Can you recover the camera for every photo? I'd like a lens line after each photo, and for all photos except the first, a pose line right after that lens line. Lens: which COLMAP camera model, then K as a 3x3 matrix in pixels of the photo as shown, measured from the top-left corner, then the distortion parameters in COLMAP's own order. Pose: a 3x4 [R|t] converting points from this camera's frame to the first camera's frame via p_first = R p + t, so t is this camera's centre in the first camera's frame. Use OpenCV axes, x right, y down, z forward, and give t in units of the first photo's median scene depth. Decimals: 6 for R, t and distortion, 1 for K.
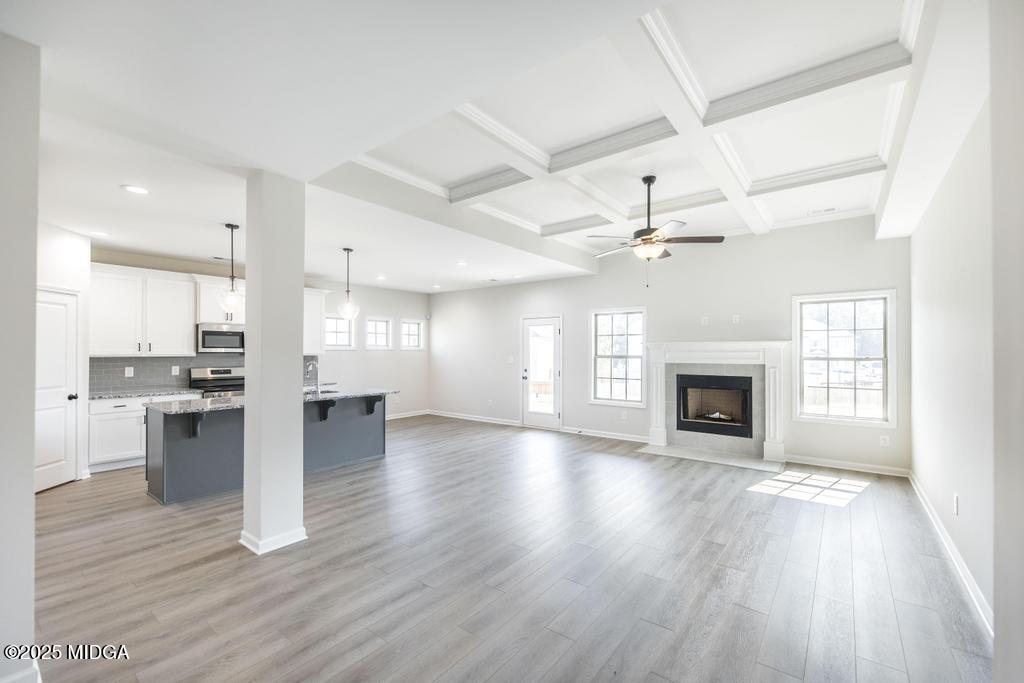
lens RADIAL K [[424.8, 0, 506.5], [0, 424.8, 348.8], [0, 0, 1]] dist [-0.000554, 0.000053]
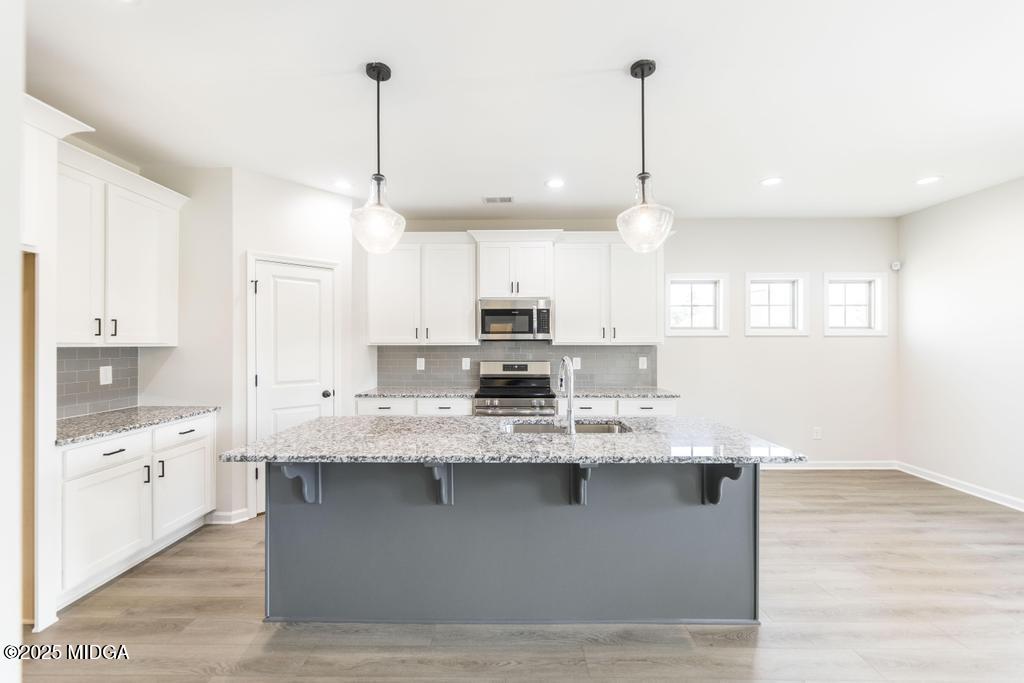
lens RADIAL K [[420.0, 0, 510.0], [0, 420.0, 344.8], [0, 0, 1]] dist [0.000720, 0.000249]
pose [[0.618611, 0.002338, -0.785694, -0.131104], [0.006503, 0.999946, 0.008096, 0.011240], [0.785670, -0.010118, 0.618563, 0.589712]]
